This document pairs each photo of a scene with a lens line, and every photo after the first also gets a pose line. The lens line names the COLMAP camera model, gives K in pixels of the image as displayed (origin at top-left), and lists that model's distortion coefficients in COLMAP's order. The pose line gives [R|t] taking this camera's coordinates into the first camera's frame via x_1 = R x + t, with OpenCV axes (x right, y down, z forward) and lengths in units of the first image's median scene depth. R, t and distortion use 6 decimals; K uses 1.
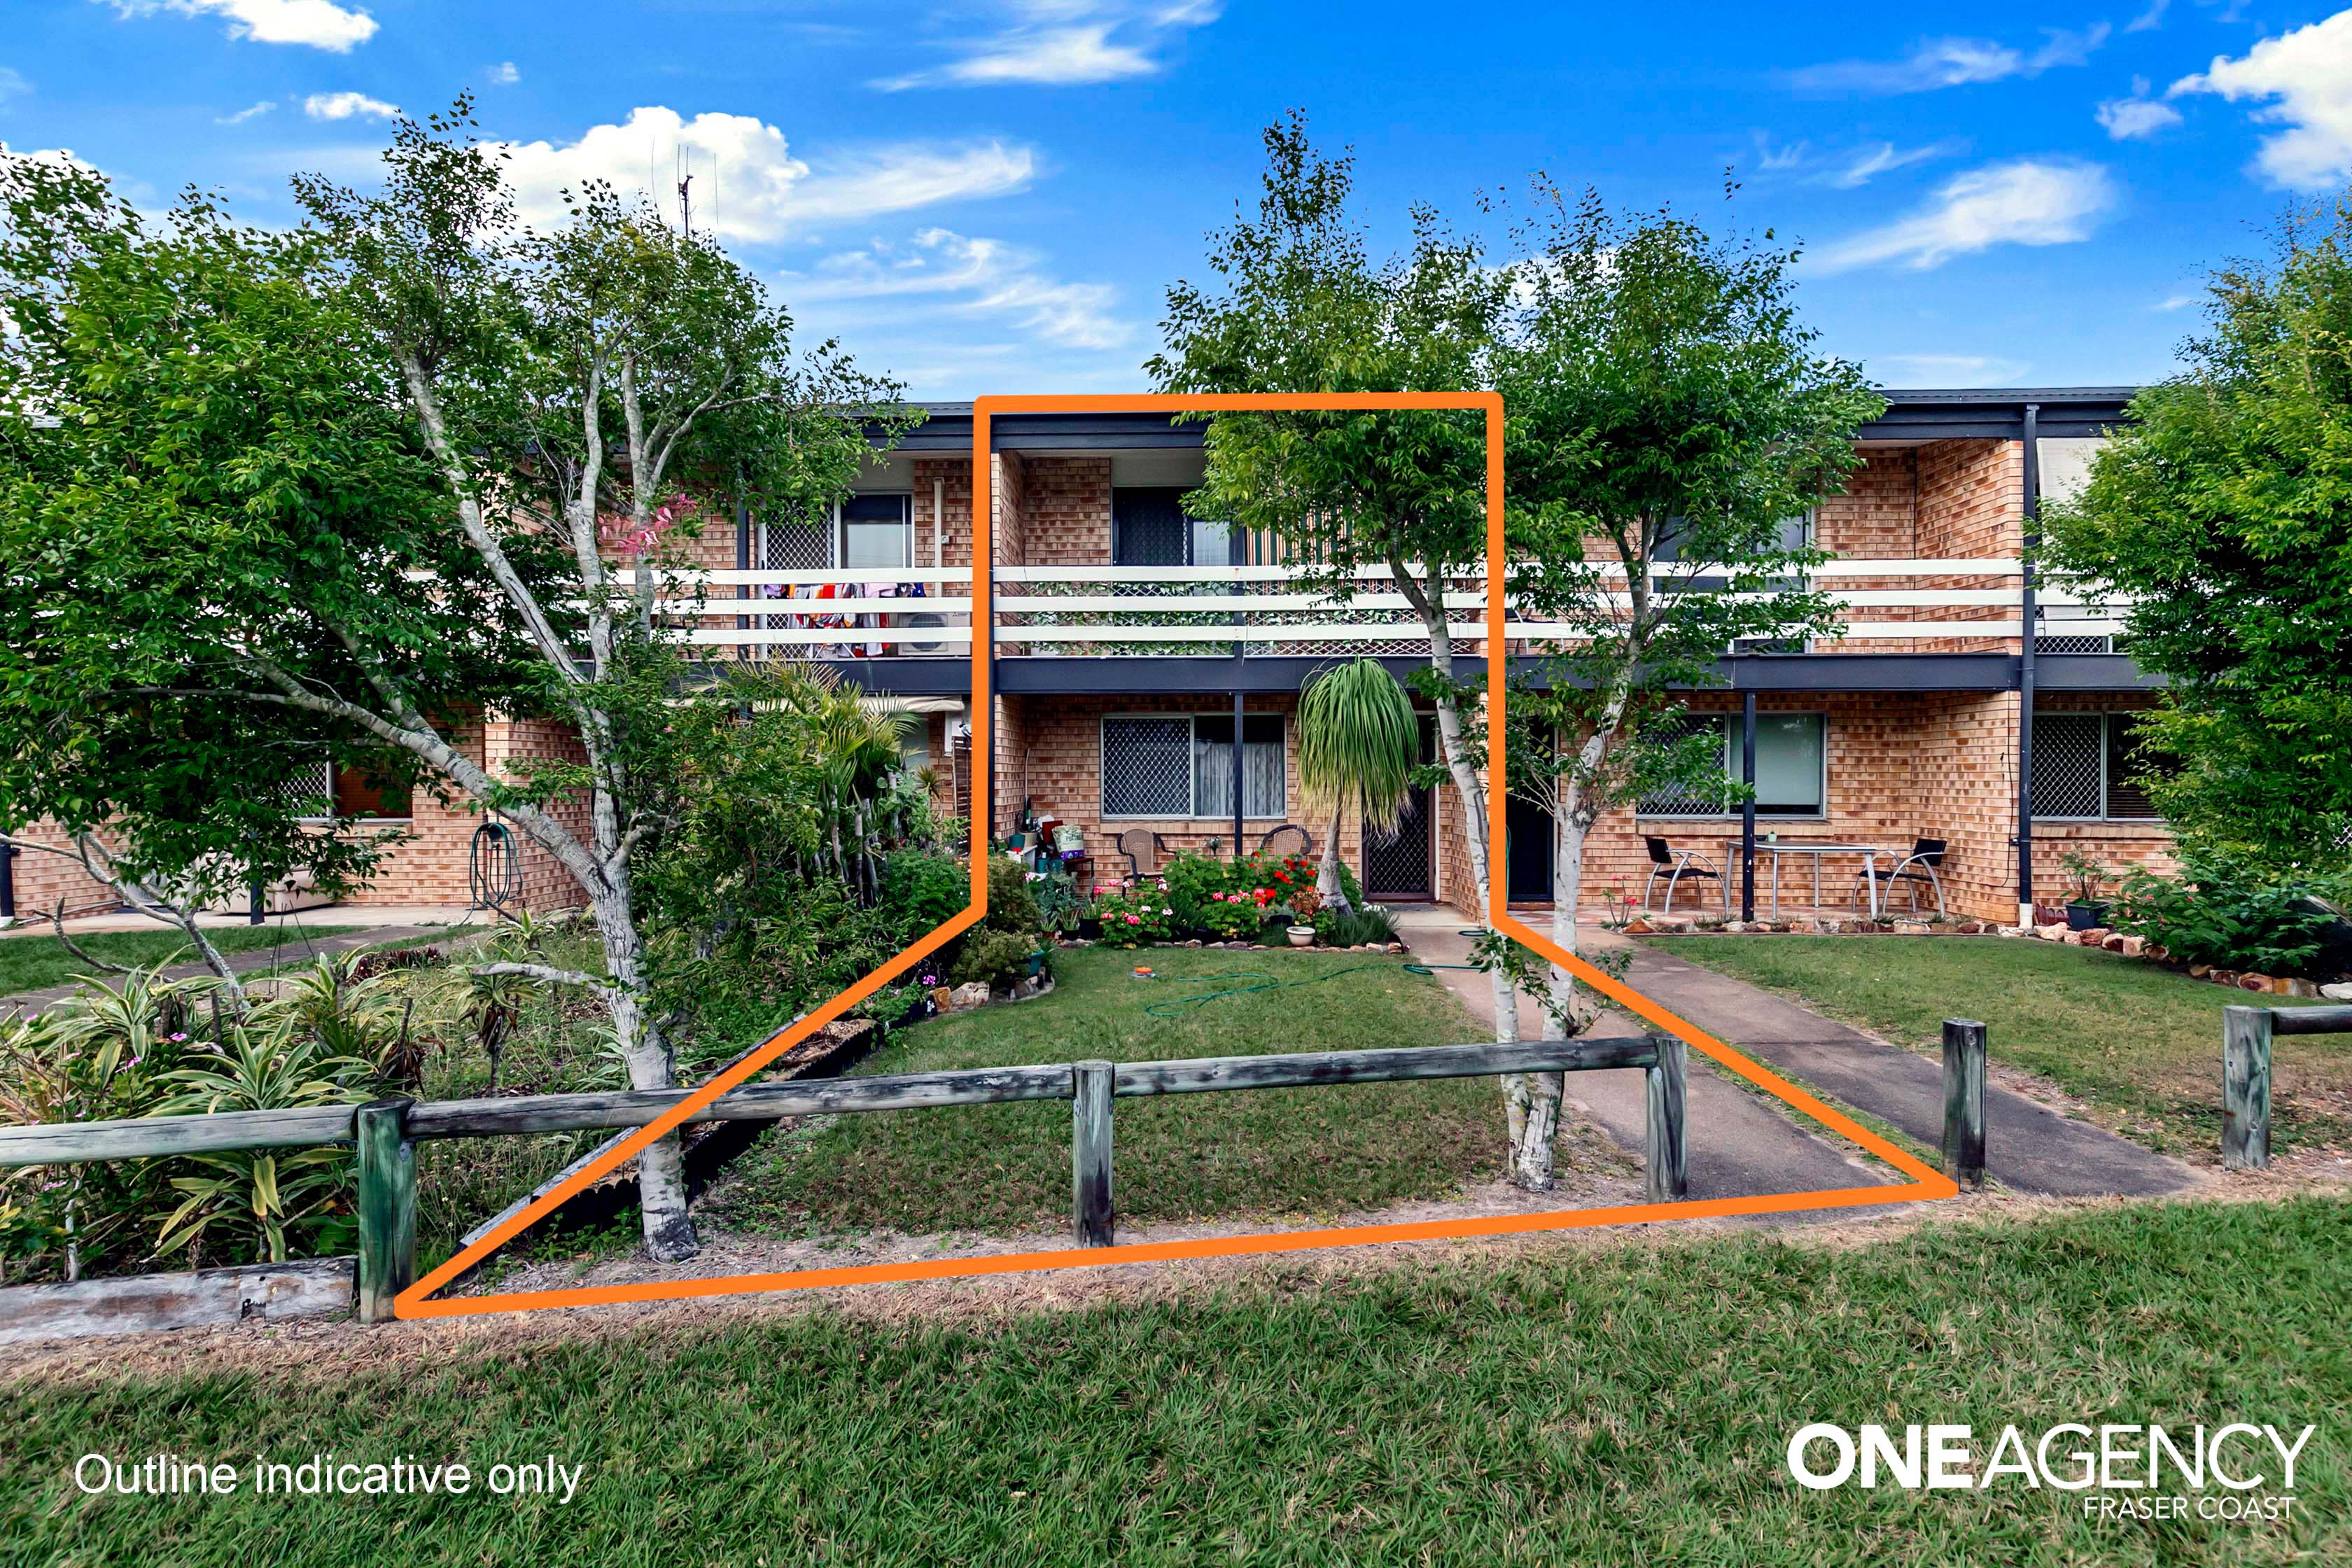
lens RADIAL K [[1049.0, 0, 1176.4], [0, 1049.0, 775.3], [0, 0, 1]] dist [-0.020411, -0.000362]
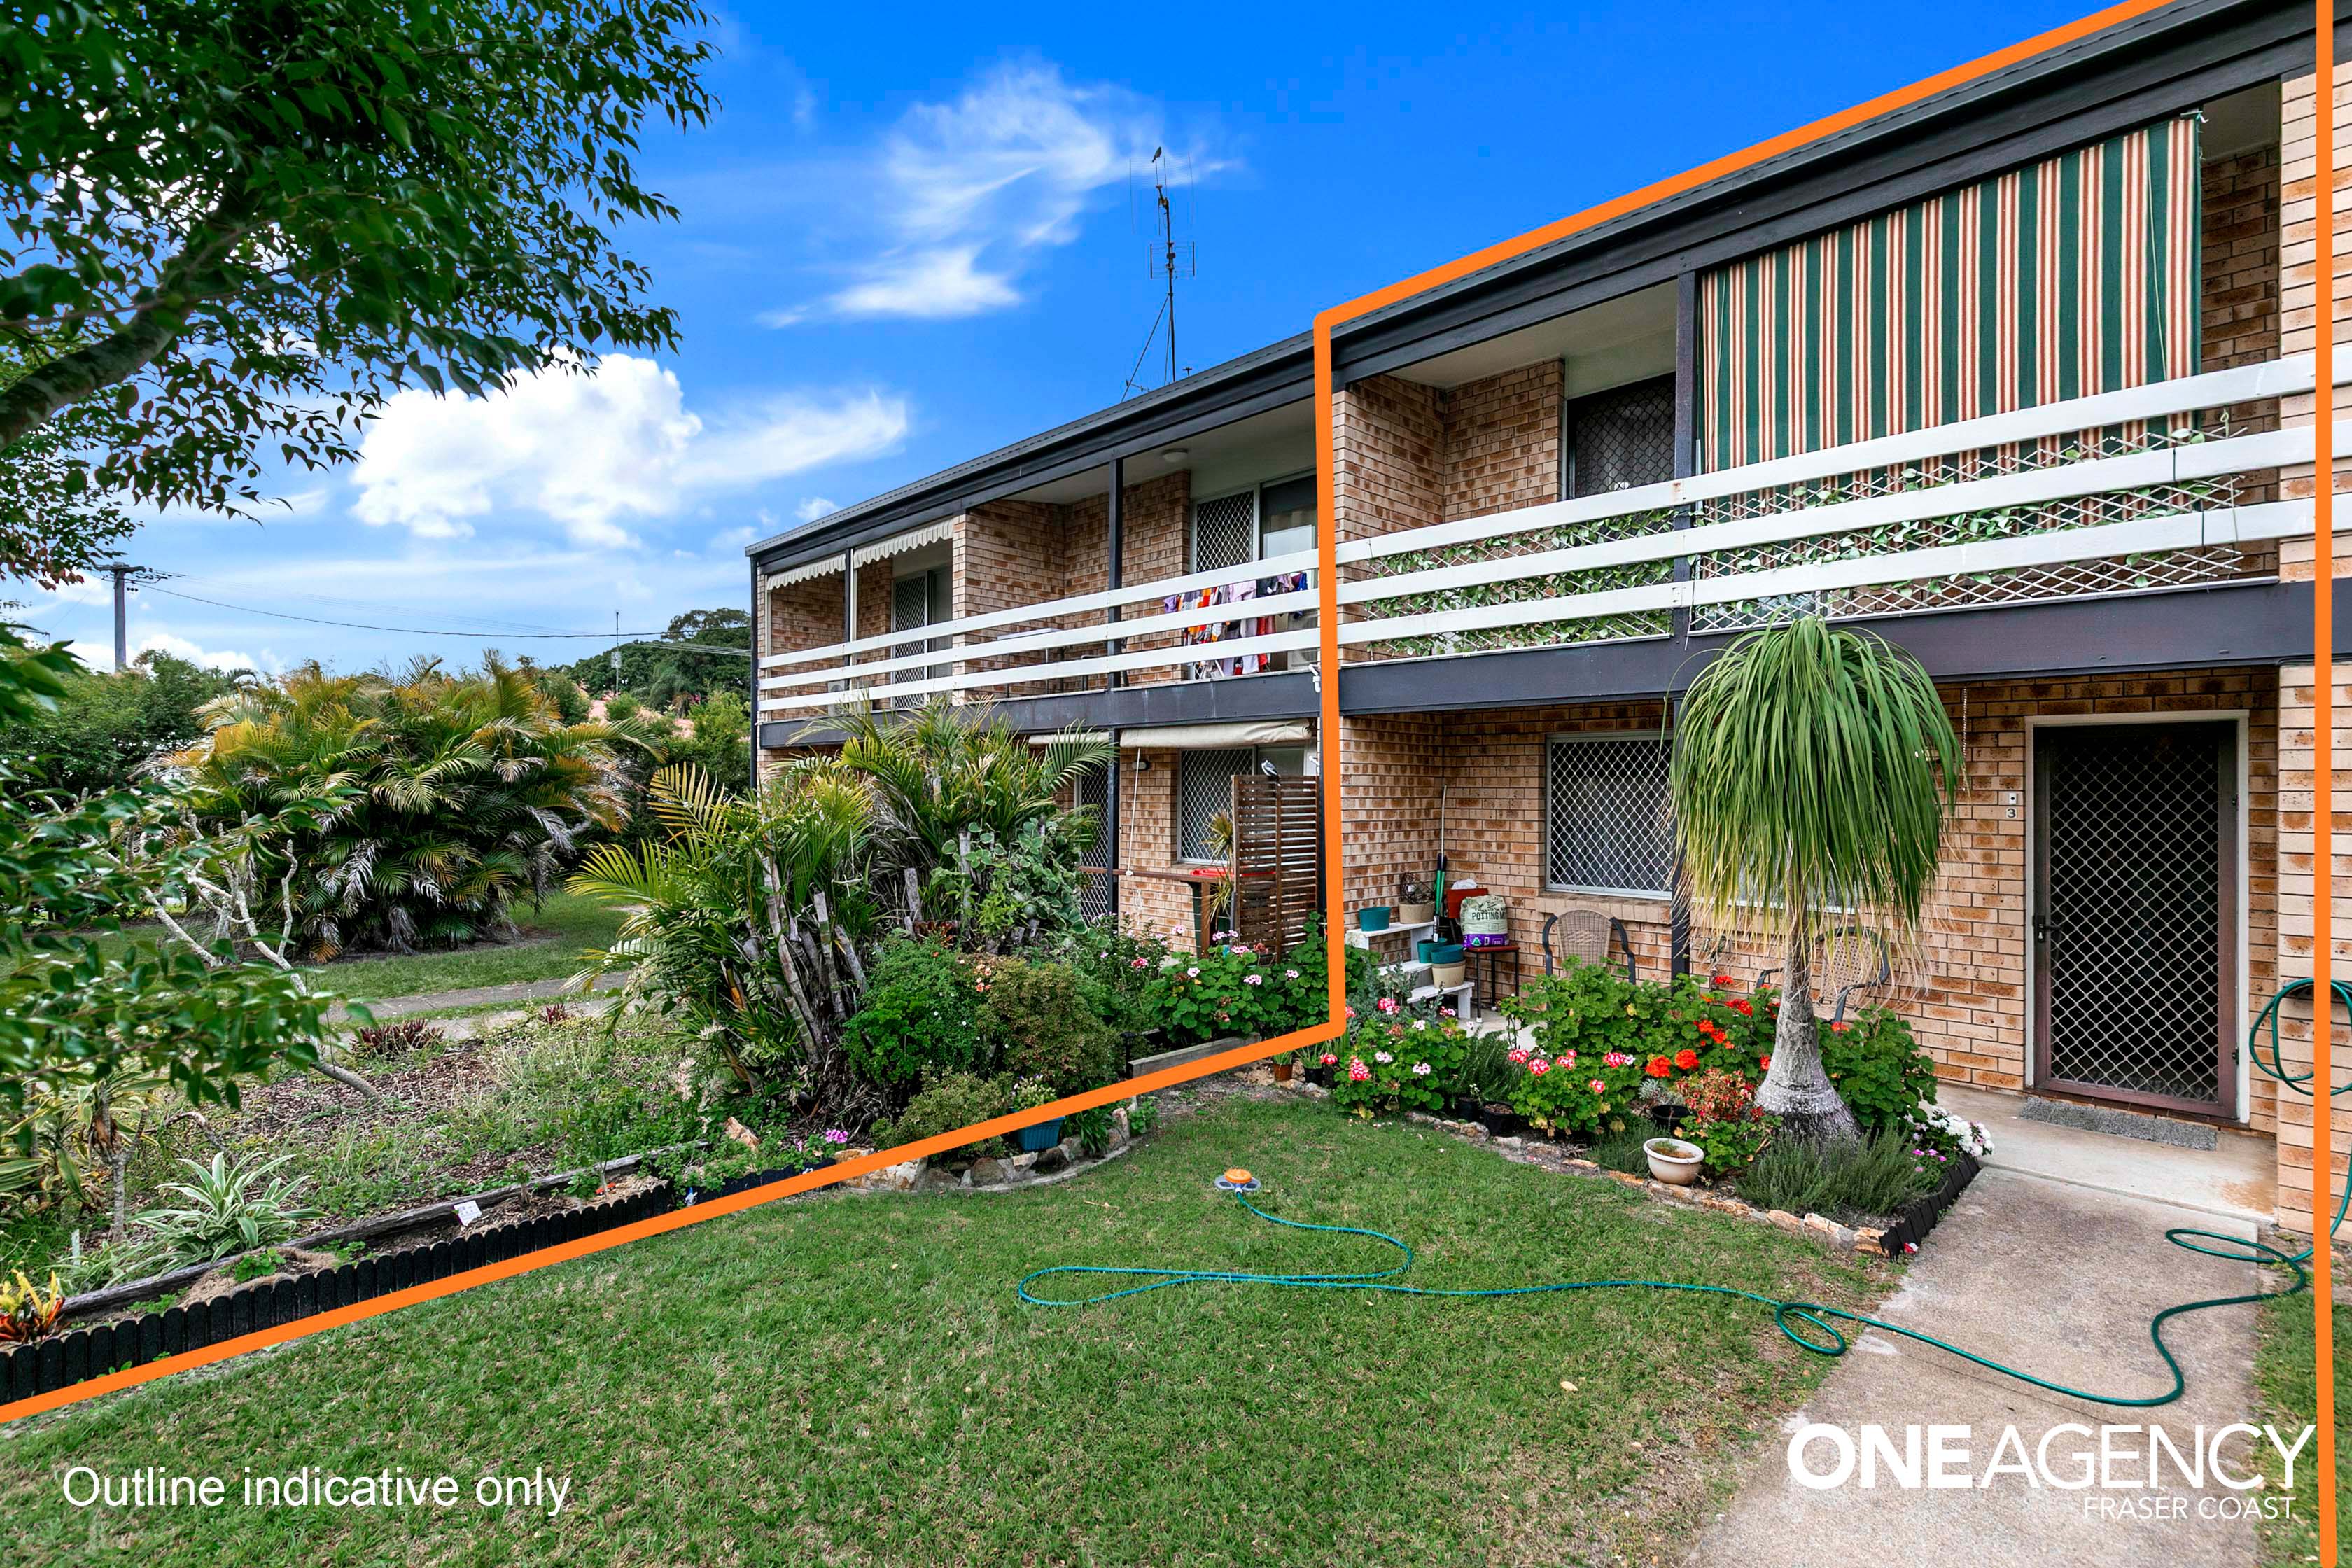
lens RADIAL K [[1049.0, 0, 1165.5], [0, 1049.0, 787.9], [0, 0, 1]] dist [-0.020411, -0.000362]
pose [[0.709629, 0.006549, -0.704545, 0.260236], [-0.006712, 0.999974, 0.002535, -0.027823], [0.704544, 0.002930, 0.709654, 0.387039]]
